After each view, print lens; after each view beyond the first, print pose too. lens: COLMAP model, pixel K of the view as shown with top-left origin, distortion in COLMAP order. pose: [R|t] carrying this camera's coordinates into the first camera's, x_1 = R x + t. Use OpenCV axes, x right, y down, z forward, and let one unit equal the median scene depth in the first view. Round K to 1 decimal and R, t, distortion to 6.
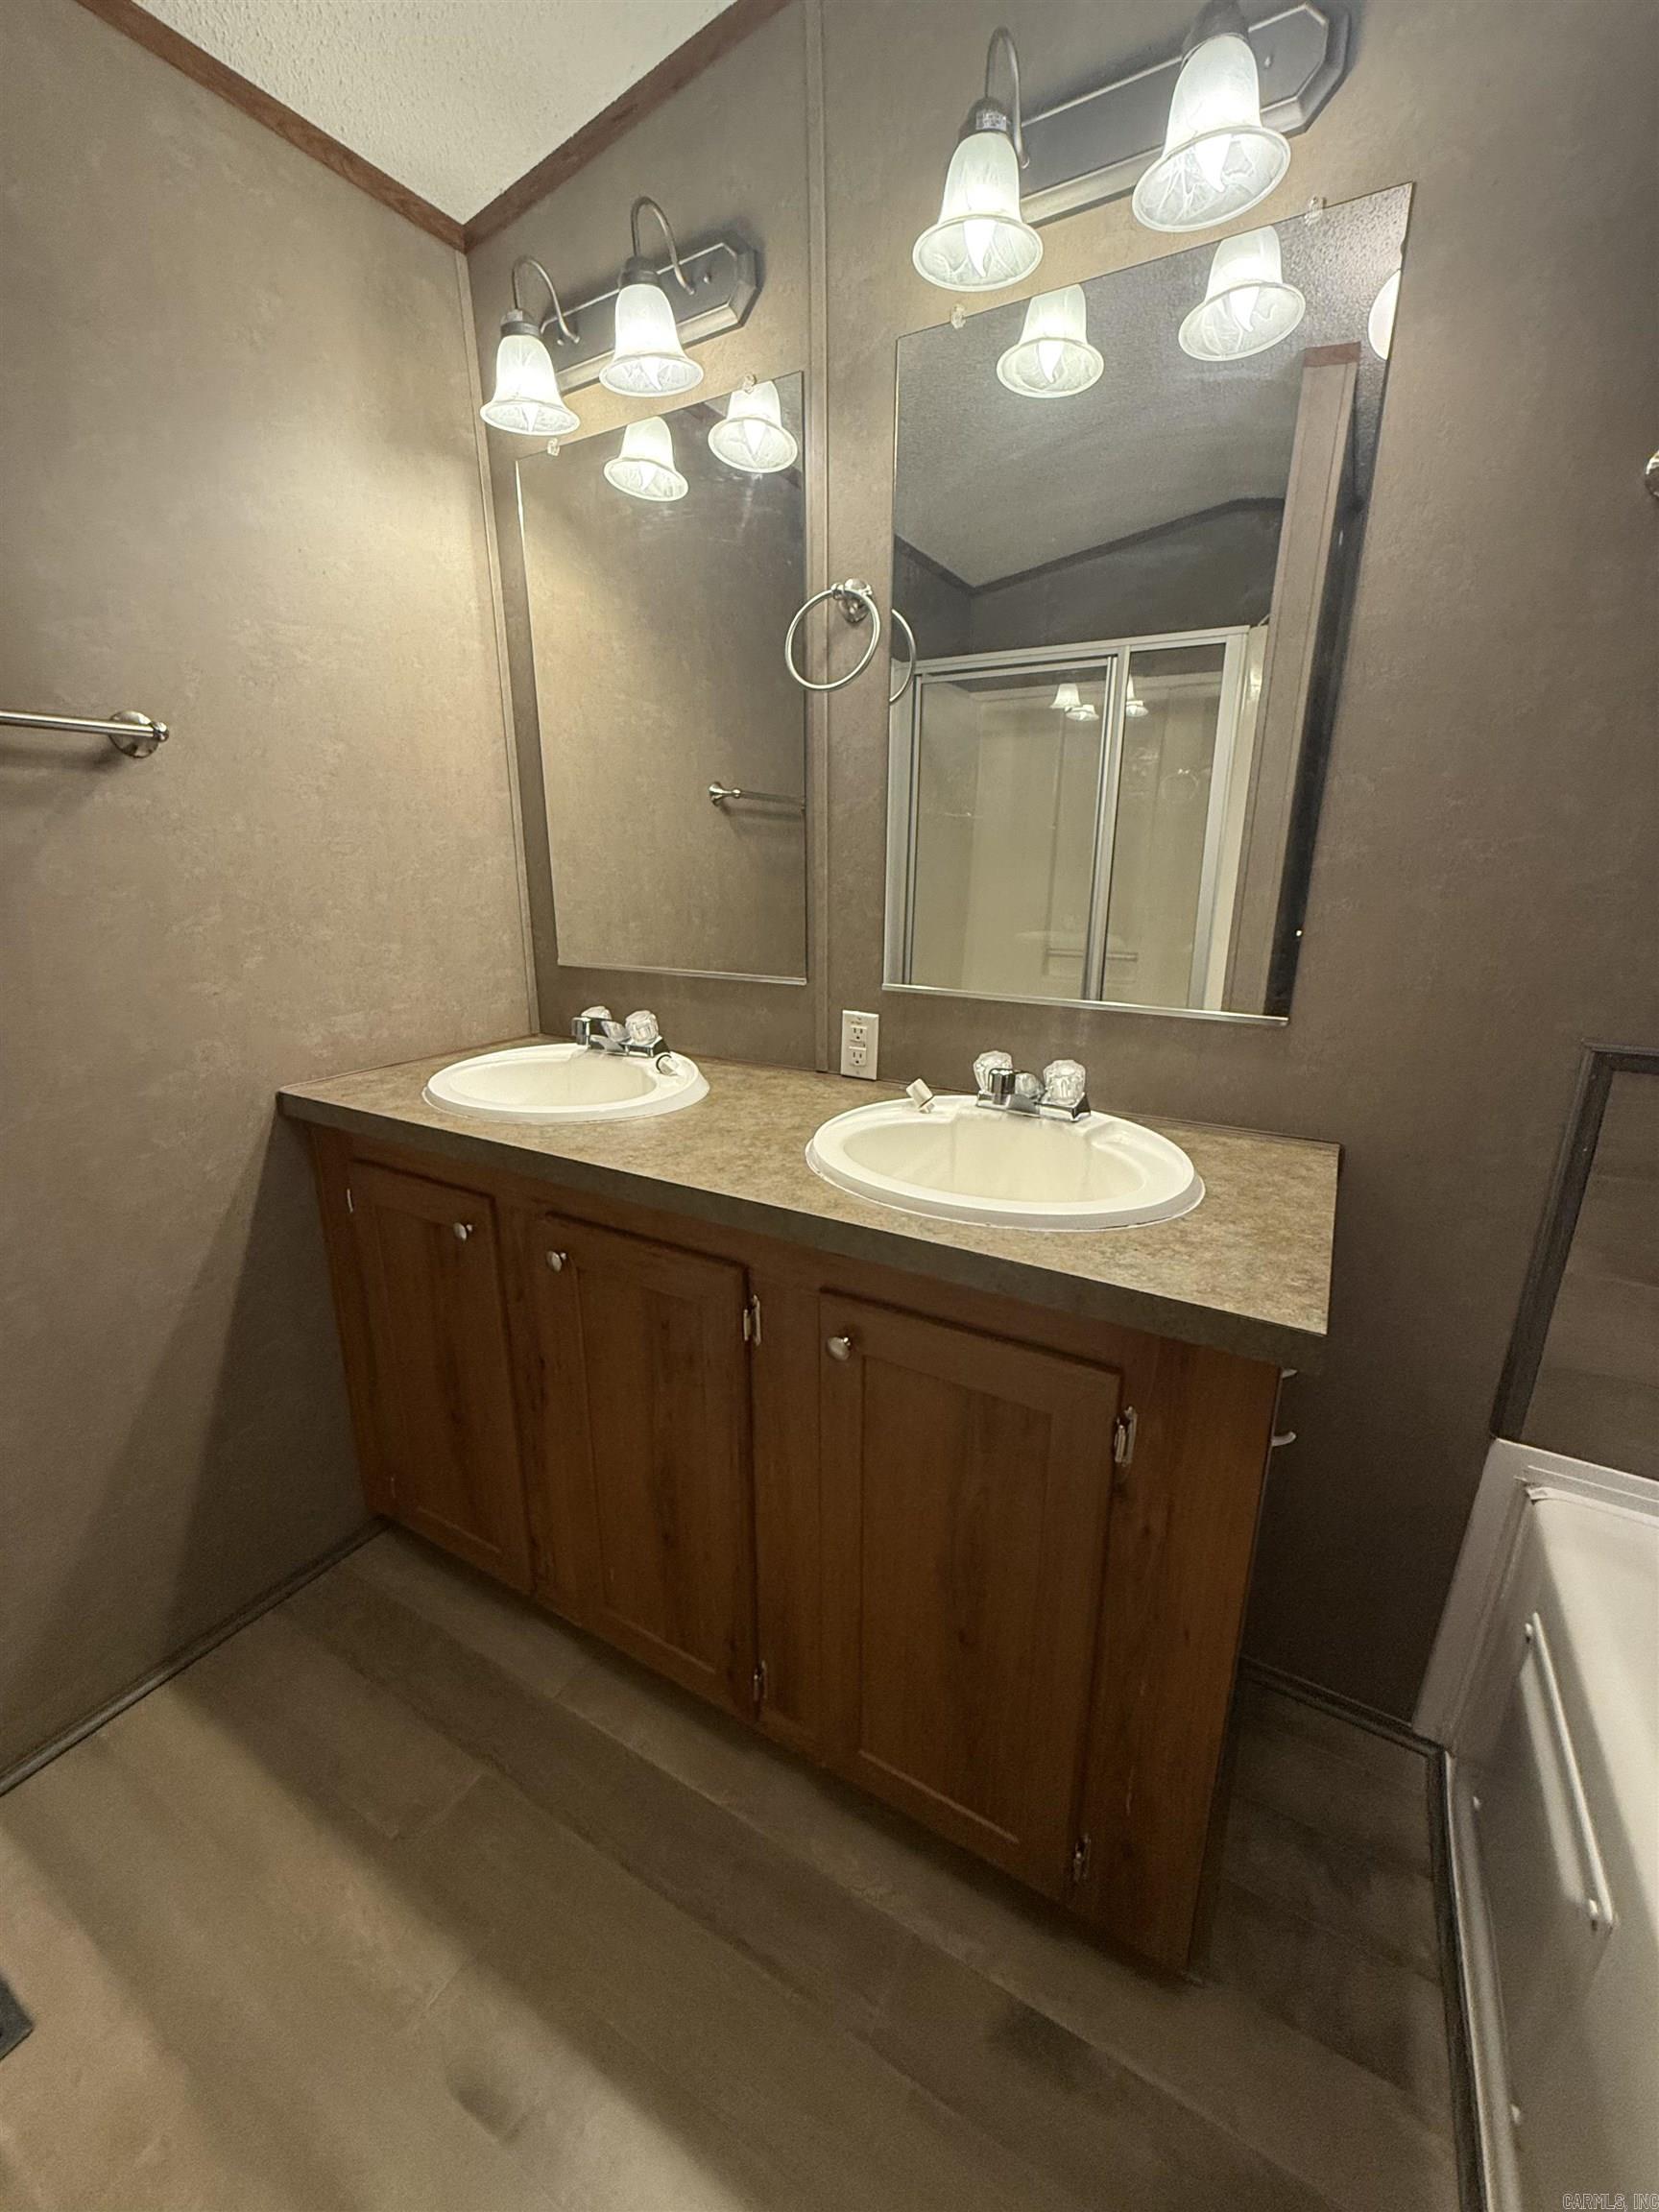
lens RADIAL K [[884.9, 0, 830.0], [0, 884.9, 1102.3], [0, 0, 1]] dist [0.000273, -0.000082]
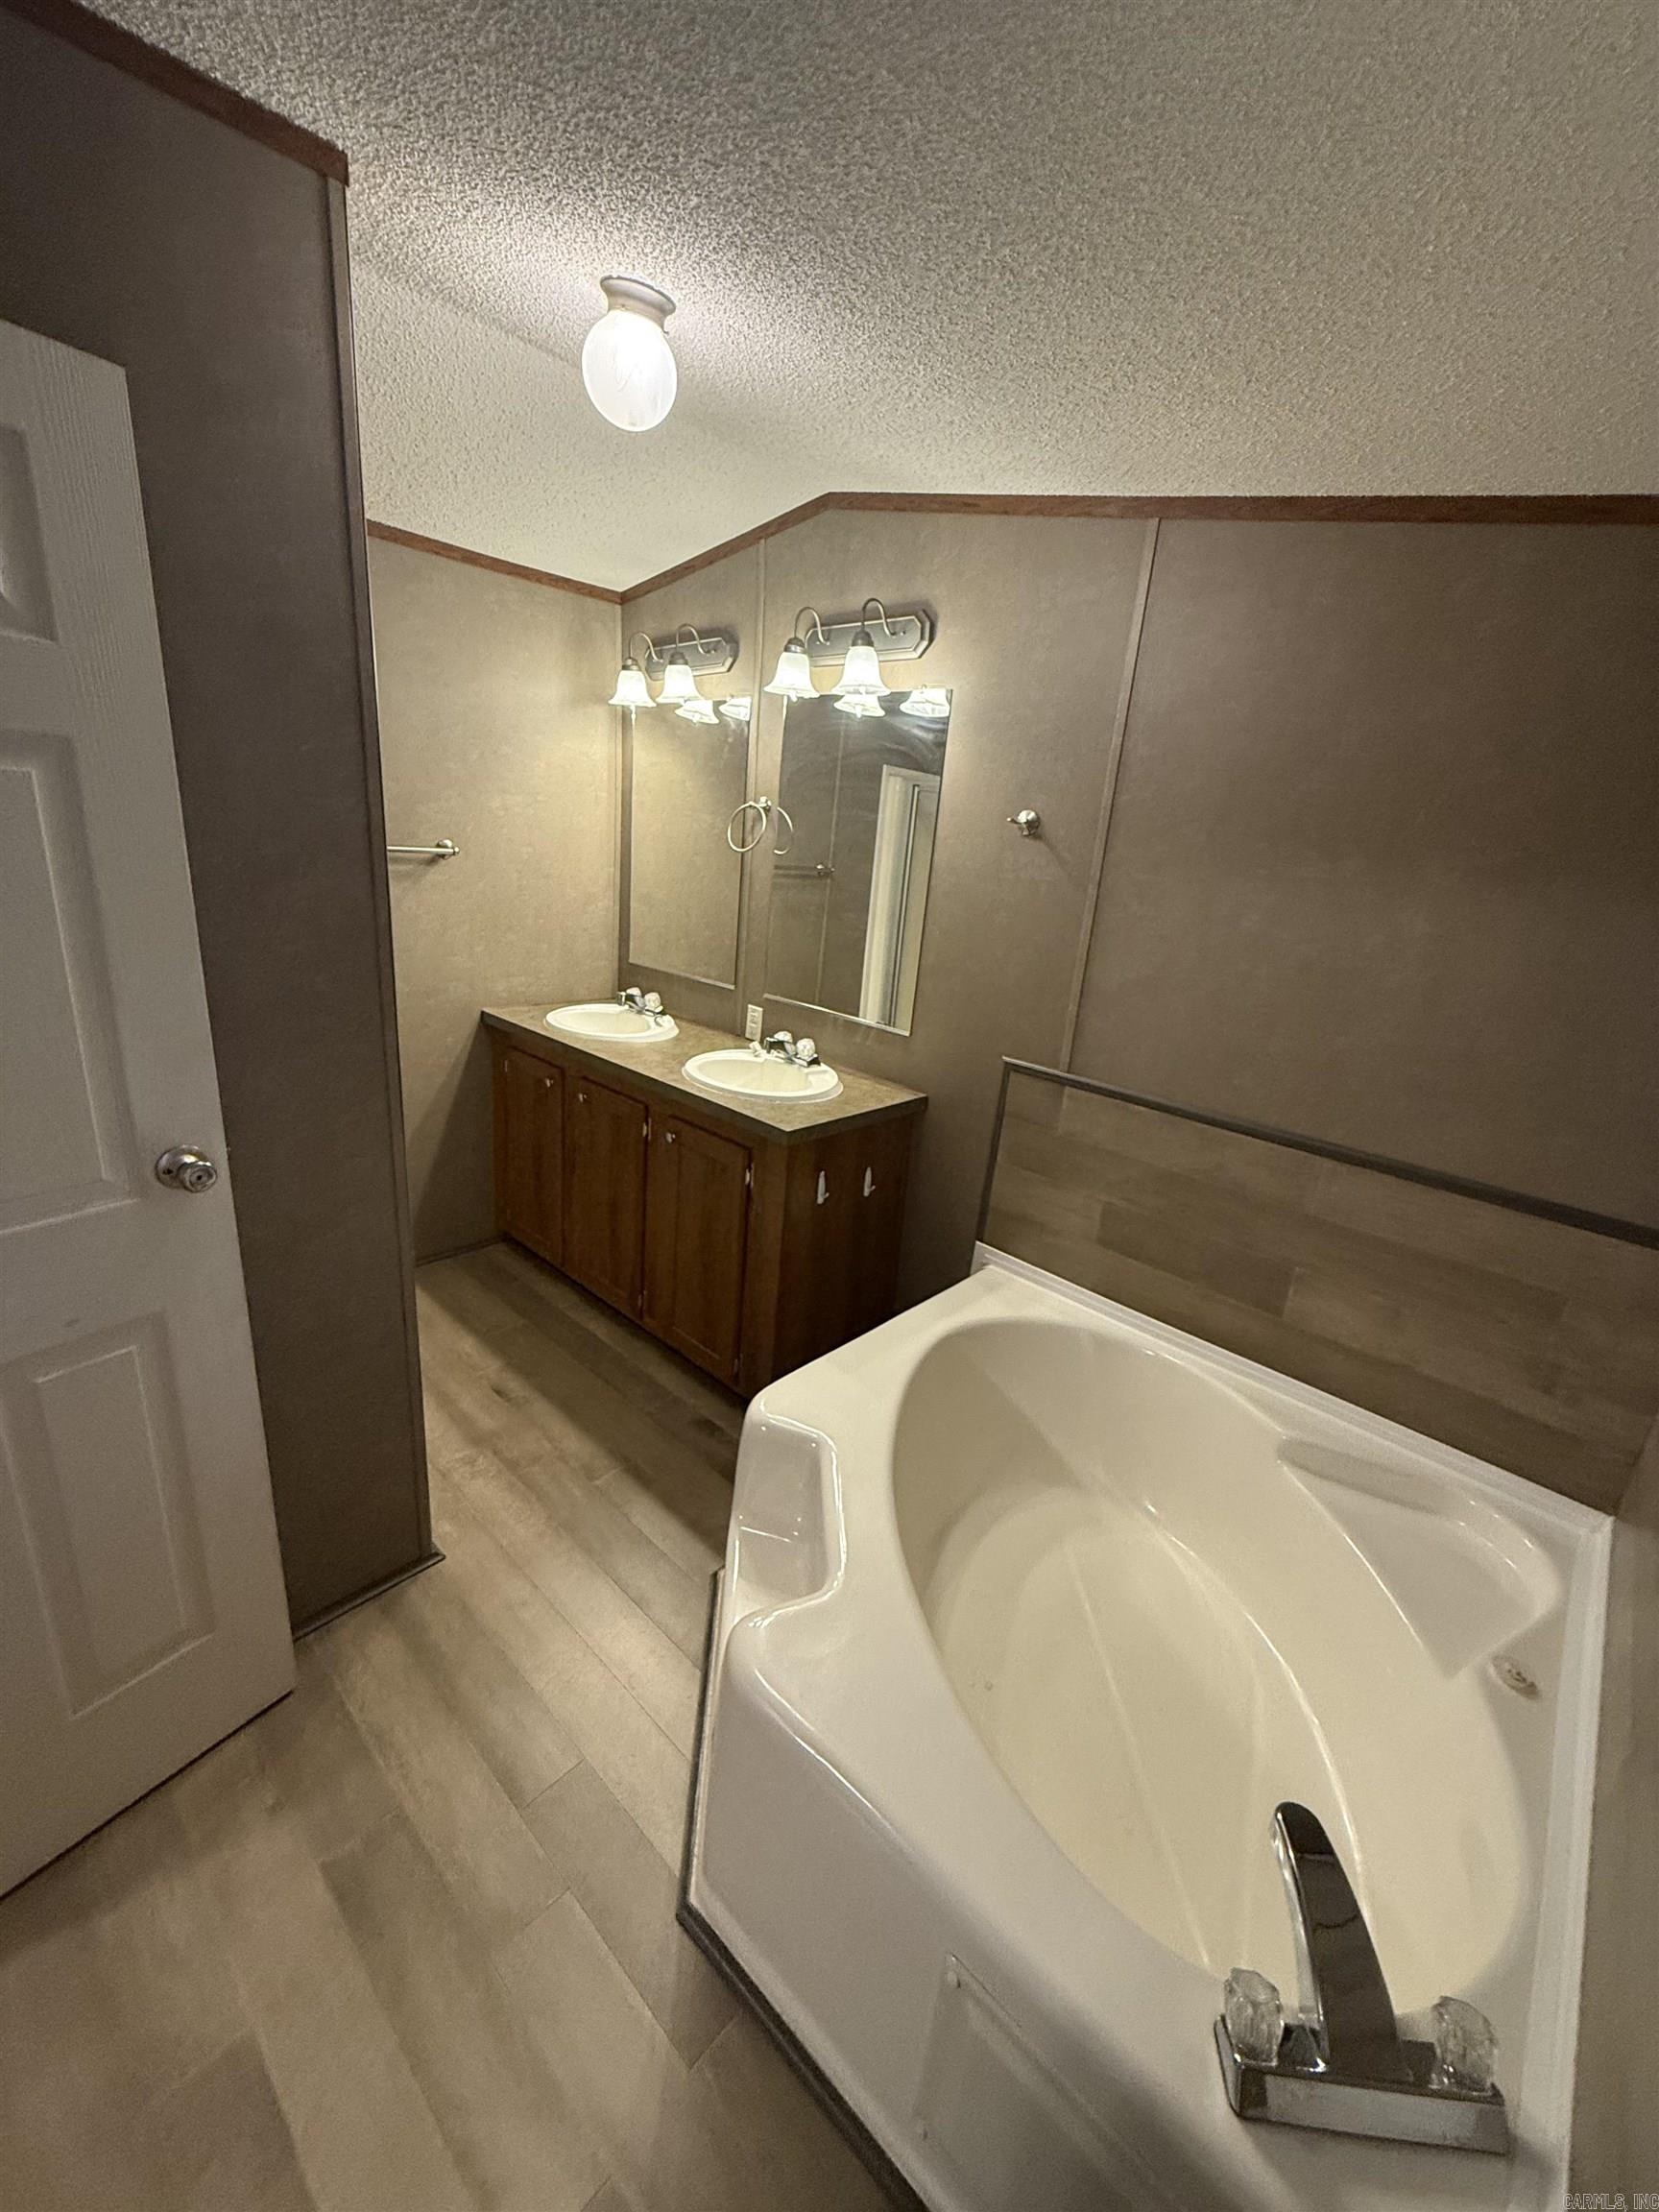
lens RADIAL K [[884.9, 0, 830.0], [0, 884.9, 1102.3], [0, 0, 1]] dist [0.000273, -0.000082]
pose [[0.972820, 0.140564, -0.184020, 0.610683], [-0.137946, 0.990071, 0.027022, 0.033552], [0.185991, -0.000903, 0.982551, -0.931665]]
